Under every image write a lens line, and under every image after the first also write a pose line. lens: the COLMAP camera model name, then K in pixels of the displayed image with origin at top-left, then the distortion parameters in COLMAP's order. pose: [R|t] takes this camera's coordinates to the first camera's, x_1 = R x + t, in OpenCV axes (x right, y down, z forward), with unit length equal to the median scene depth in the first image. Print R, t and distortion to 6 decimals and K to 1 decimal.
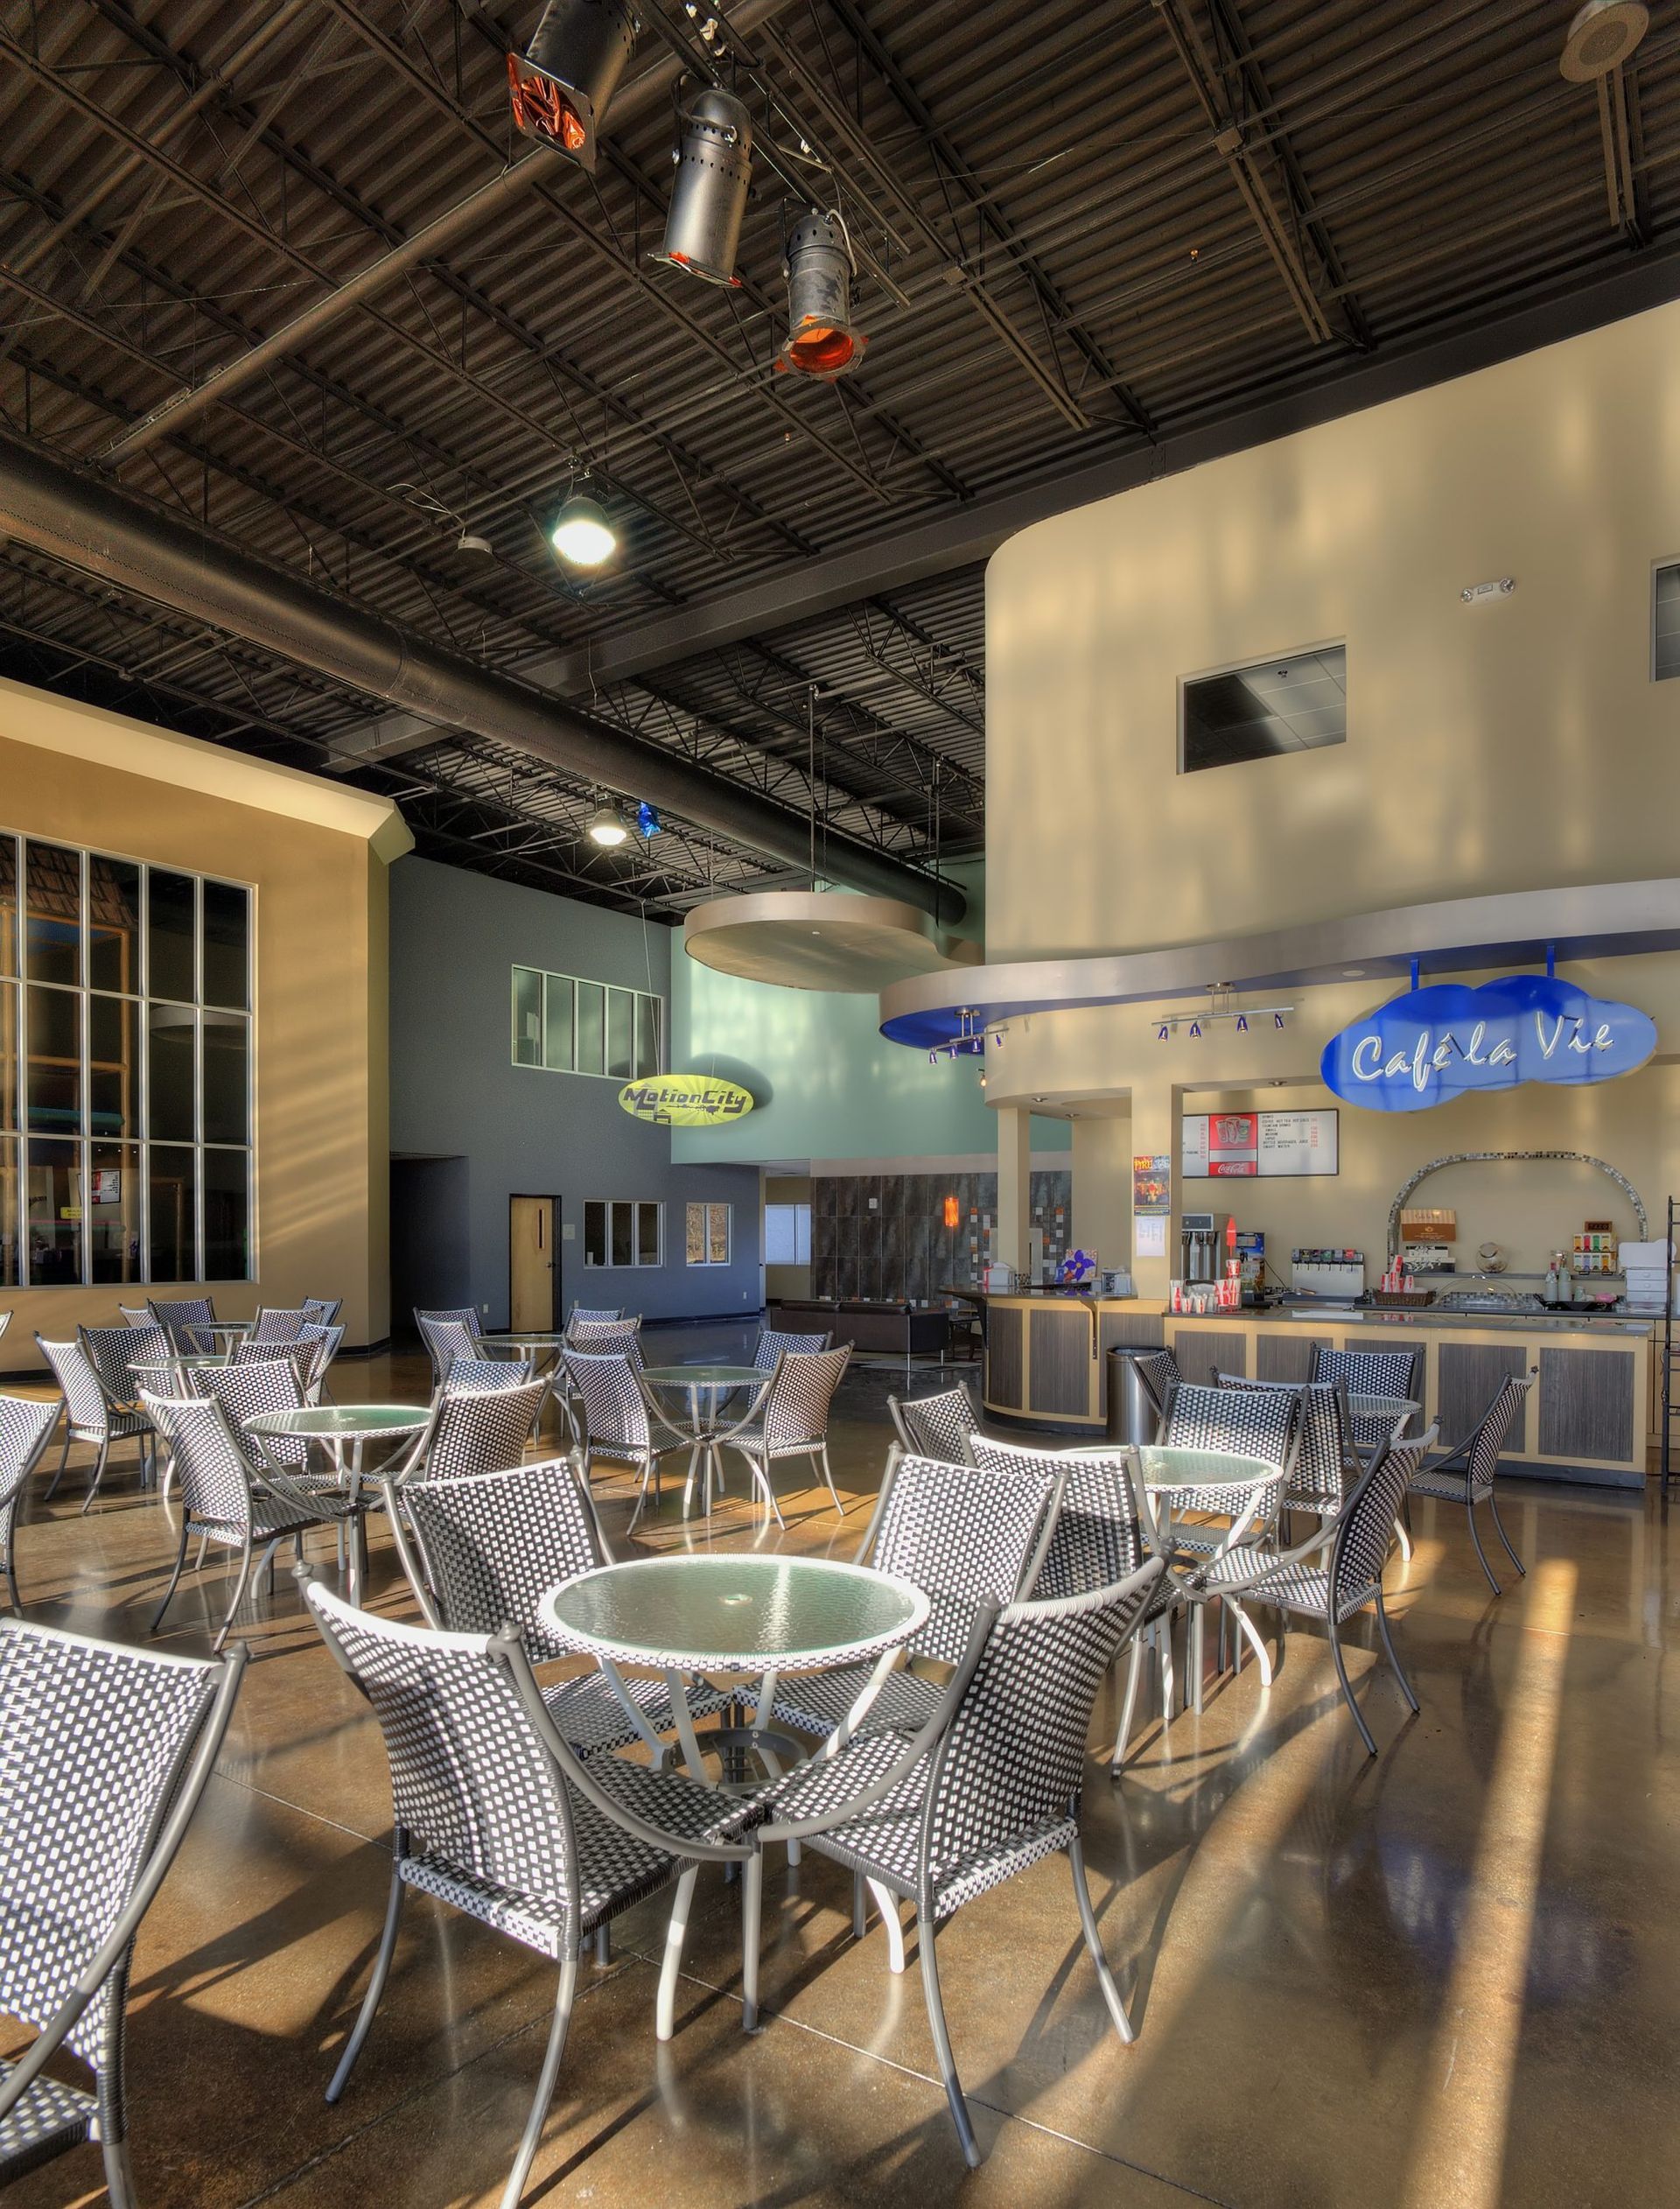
lens RADIAL K [[1243.5, 0, 868.2], [0, 1243.5, 1259.4], [0, 0, 1]] dist [-0.006251, 0.002294]
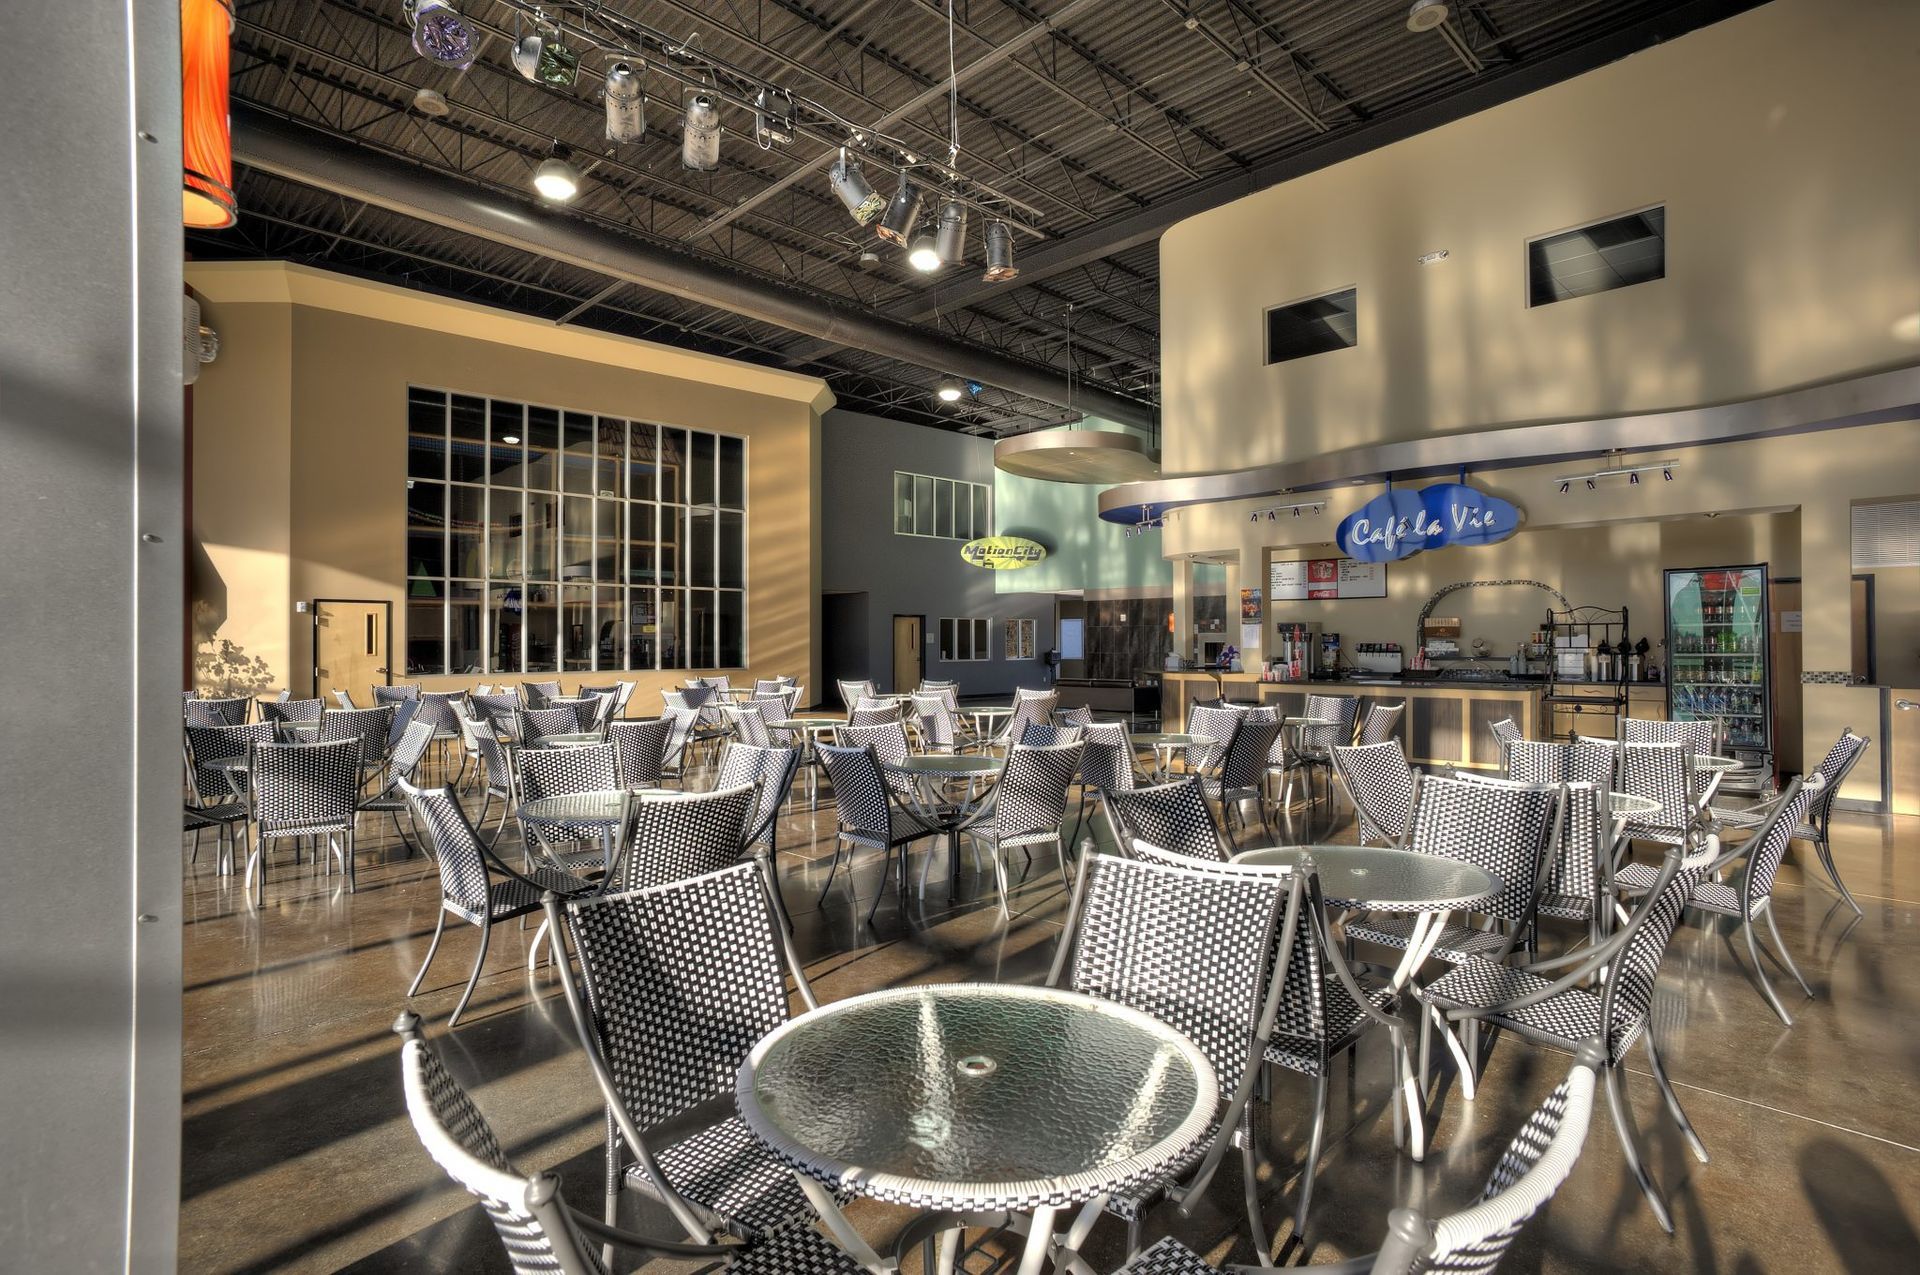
lens RADIAL K [[956.0, 0, 964.2], [0, 956.0, 631.9], [0, 0, 1]] dist [-0.023056, -0.000257]
pose [[0.977084, -0.010377, -0.212600, 0.093117], [0.004009, 0.999531, -0.030365, 0.010466], [0.212815, 0.028817, 0.976667, -0.271441]]
